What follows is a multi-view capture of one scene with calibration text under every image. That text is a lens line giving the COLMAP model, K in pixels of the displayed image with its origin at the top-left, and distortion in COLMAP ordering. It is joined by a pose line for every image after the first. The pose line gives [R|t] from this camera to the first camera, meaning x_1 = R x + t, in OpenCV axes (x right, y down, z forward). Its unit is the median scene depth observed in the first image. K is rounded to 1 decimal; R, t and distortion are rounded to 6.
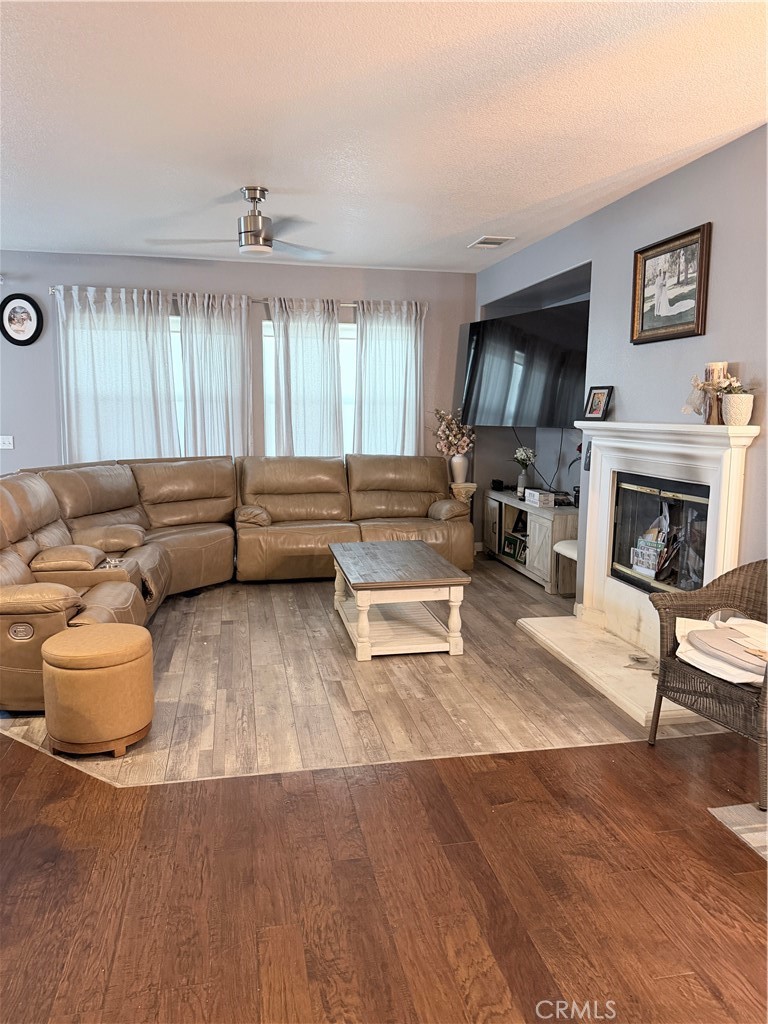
lens RADIAL K [[706.4, 0, 374.1], [0, 706.4, 512.7], [0, 0, 1]] dist [0.051903, -0.110592]
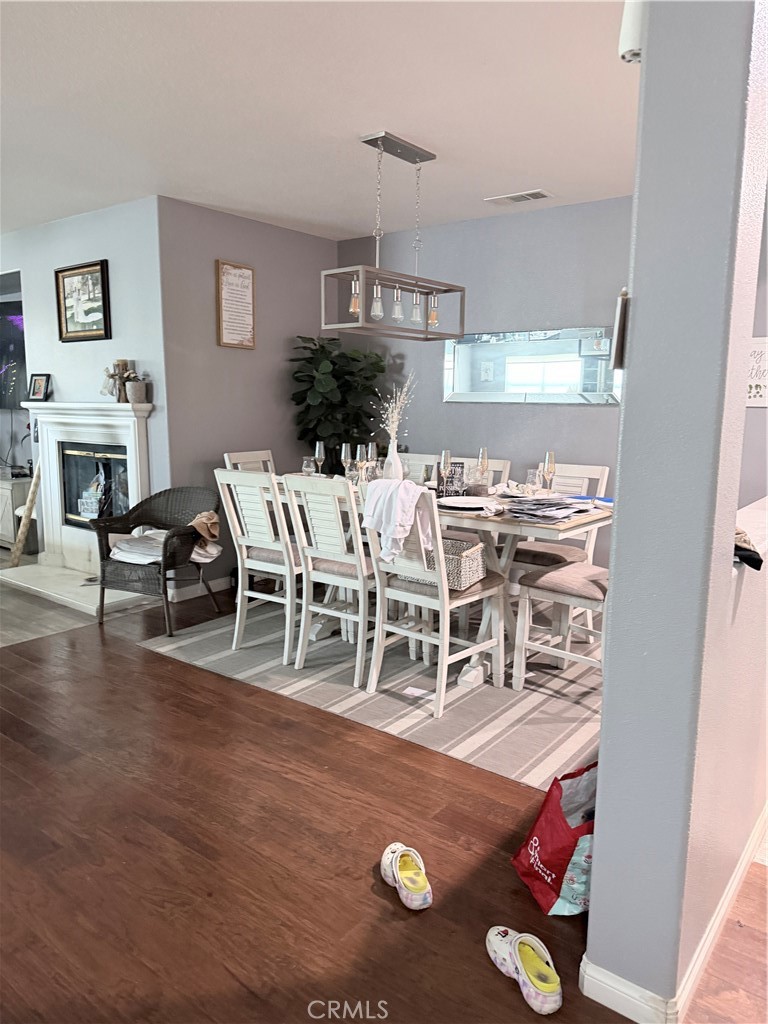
lens RADIAL K [[706.4, 0, 374.1], [0, 706.4, 512.7], [0, 0, 1]] dist [0.051903, -0.110592]
pose [[0.749717, -0.099346, 0.654259, -0.088615], [0.091156, 0.994746, 0.046591, 0.065579], [-0.655450, 0.024709, 0.754834, -0.351816]]
